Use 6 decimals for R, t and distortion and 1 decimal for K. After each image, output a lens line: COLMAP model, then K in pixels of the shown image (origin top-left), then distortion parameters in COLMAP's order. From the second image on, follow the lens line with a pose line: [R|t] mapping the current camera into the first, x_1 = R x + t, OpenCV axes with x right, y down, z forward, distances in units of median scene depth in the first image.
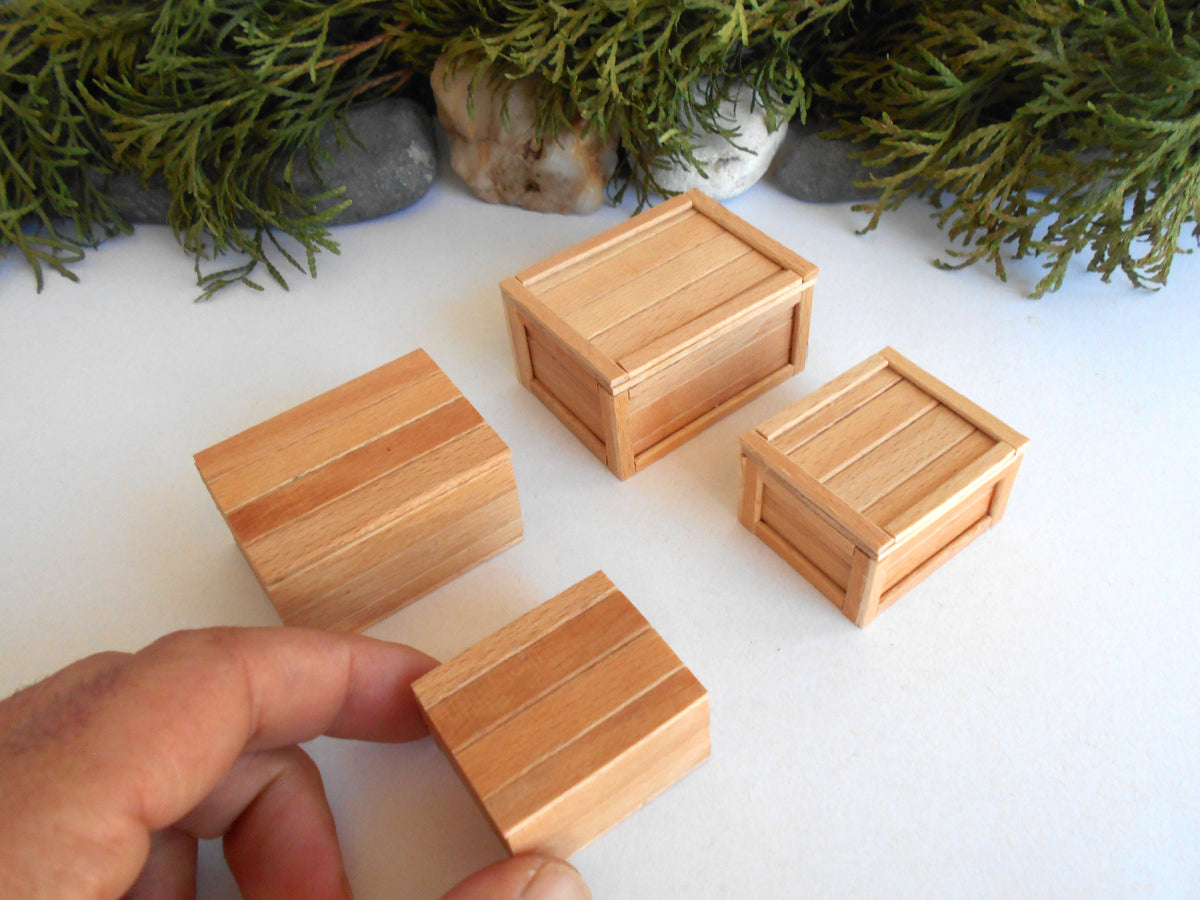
lens RADIAL K [[1027.8, 0, 597.8], [0, 1027.8, 447.4], [0, 0, 1]] dist [-0.028865, 0.036897]
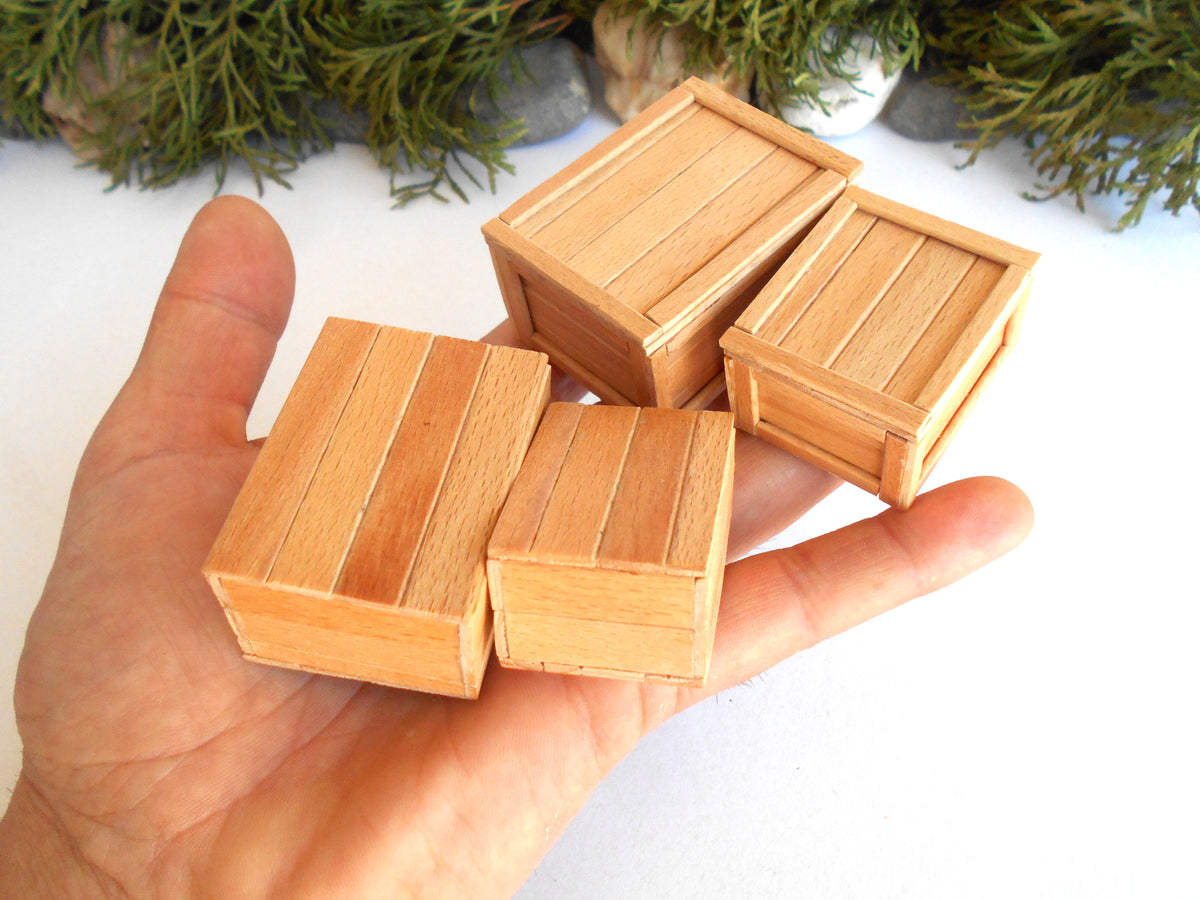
lens RADIAL K [[1030.1, 0, 597.3], [0, 1030.1, 445.8], [0, 0, 1]] dist [-0.008140, 0.006673]
pose [[0.996680, 0.048725, -0.065233, -0.059841], [-0.045129, 0.997438, 0.055513, 0.056203], [0.067771, -0.052385, 0.996325, -0.196388]]
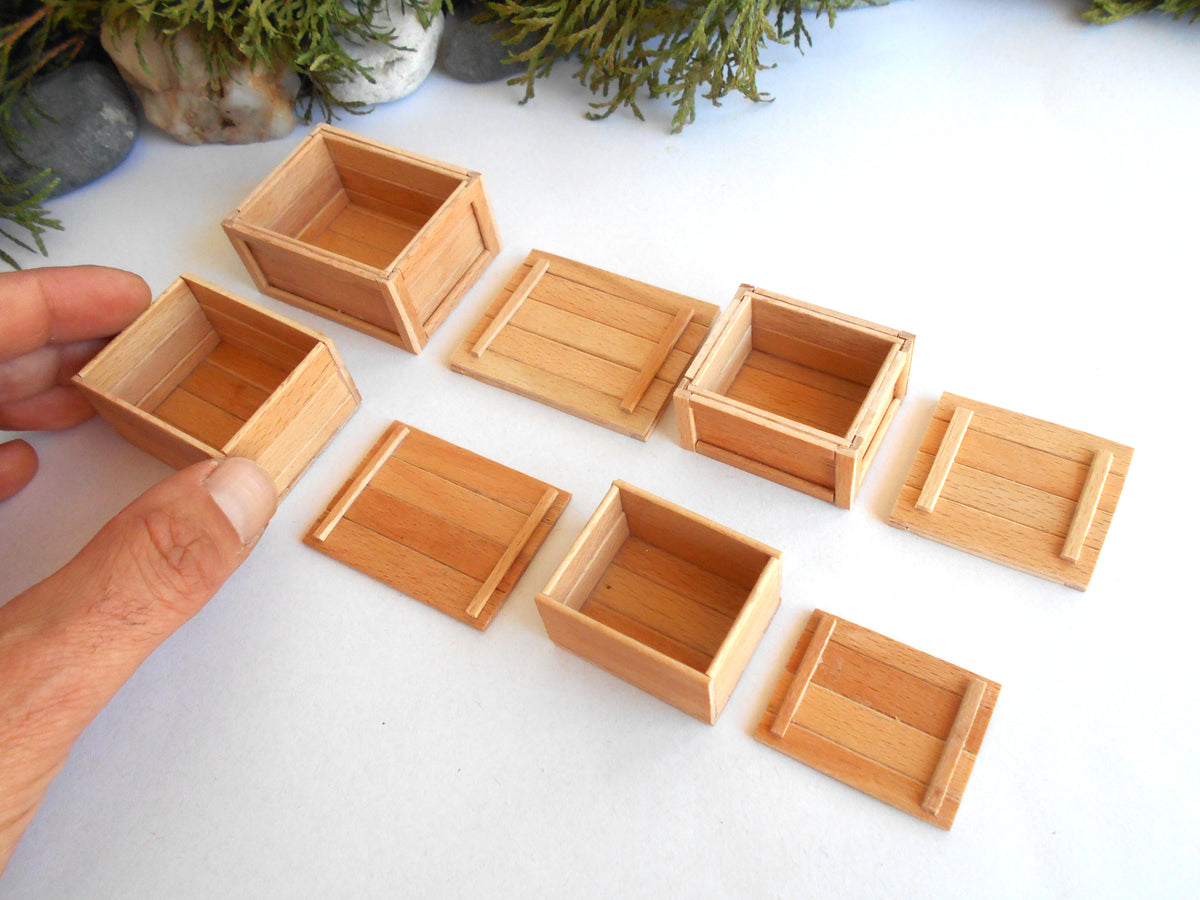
lens RADIAL K [[1062.9, 0, 585.8], [0, 1062.9, 436.3], [0, 0, 1]] dist [-0.001715, 0.025450]
pose [[0.964494, -0.245296, 0.097885, 0.116203], [0.233805, 0.965400, 0.115492, 0.026815], [-0.122828, -0.088505, 0.988474, -0.199820]]
